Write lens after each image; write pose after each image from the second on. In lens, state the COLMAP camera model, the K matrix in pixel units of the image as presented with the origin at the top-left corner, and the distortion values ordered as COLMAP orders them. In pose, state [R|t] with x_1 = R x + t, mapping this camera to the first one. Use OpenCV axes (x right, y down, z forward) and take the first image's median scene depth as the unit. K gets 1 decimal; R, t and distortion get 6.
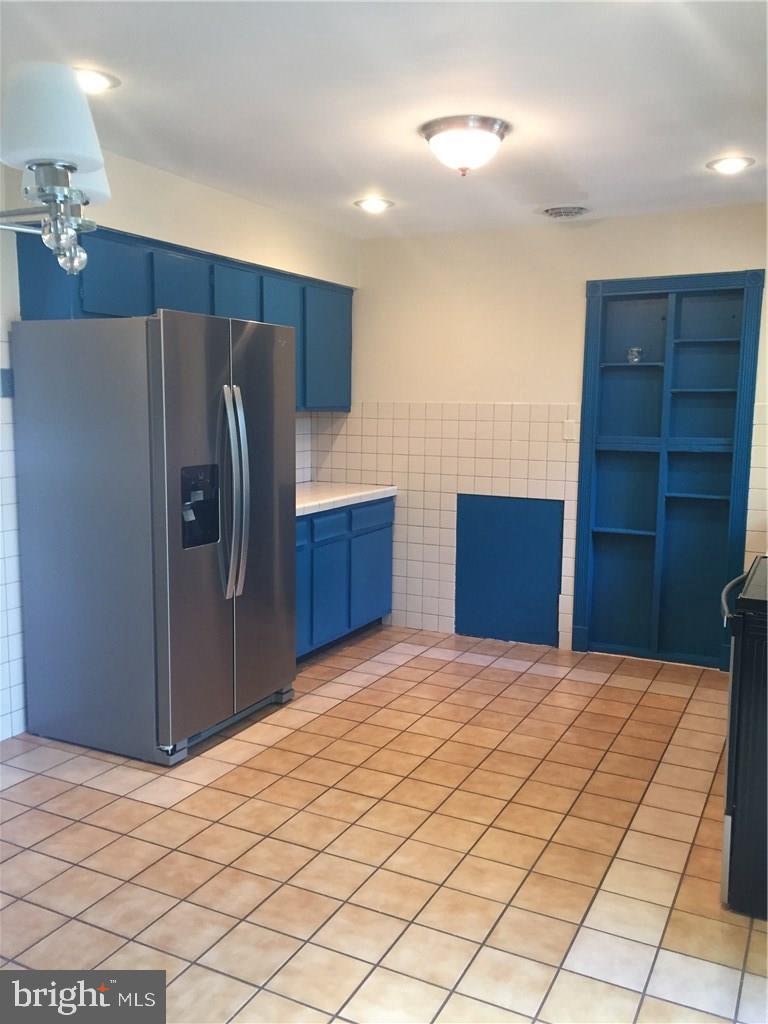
lens RADIAL K [[872.6, 0, 384.0], [0, 872.6, 512.0], [0, 0, 1]] dist [0.088012, -0.119154]
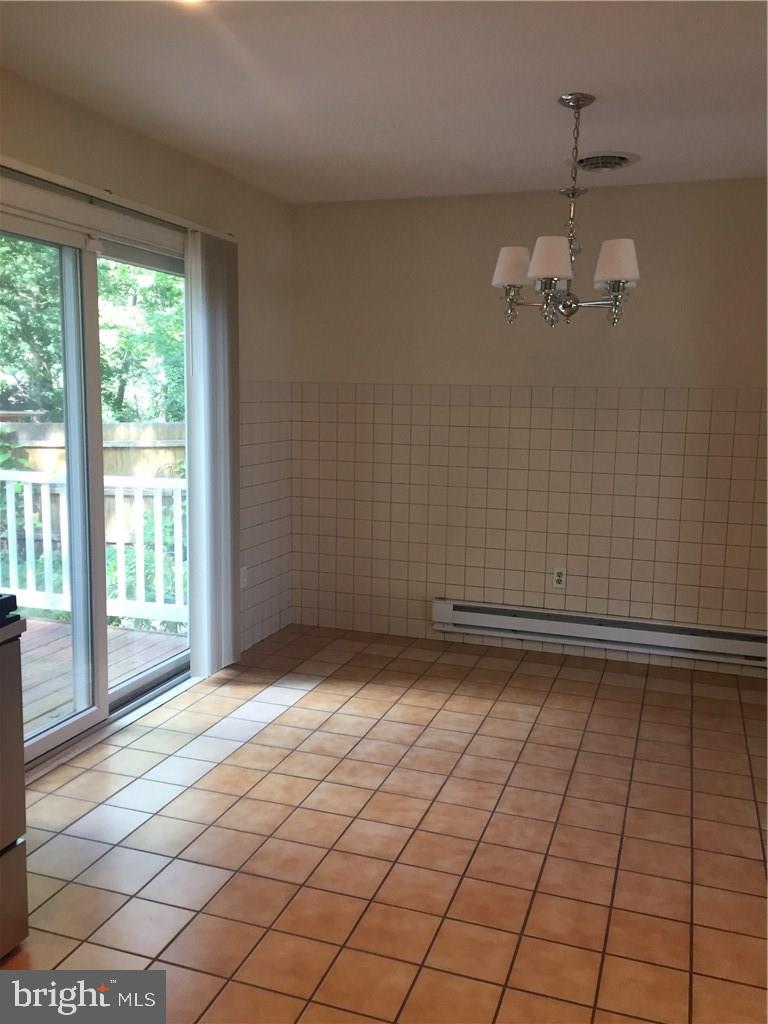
lens RADIAL K [[872.6, 0, 384.0], [0, 872.6, 512.0], [0, 0, 1]] dist [0.088012, -0.119154]
pose [[-0.990424, -0.007414, -0.137857, 0.084499], [-0.044474, 0.962459, 0.267758, -0.121765], [0.130696, 0.271325, -0.953573, 0.983287]]
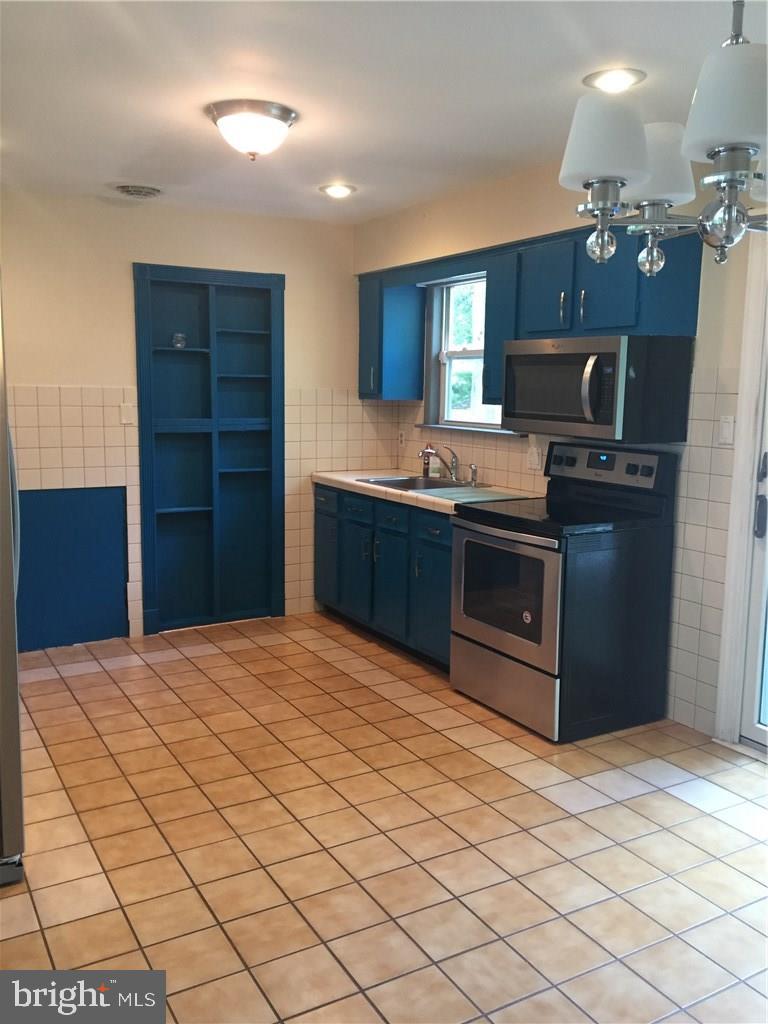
lens RADIAL K [[872.6, 0, 384.0], [0, 872.6, 512.0], [0, 0, 1]] dist [0.088012, -0.119154]
pose [[0.545263, -0.122182, 0.829313, -0.495583], [0.102348, 0.991622, 0.078803, -0.035422], [-0.831994, 0.041910, 0.553200, 0.239210]]
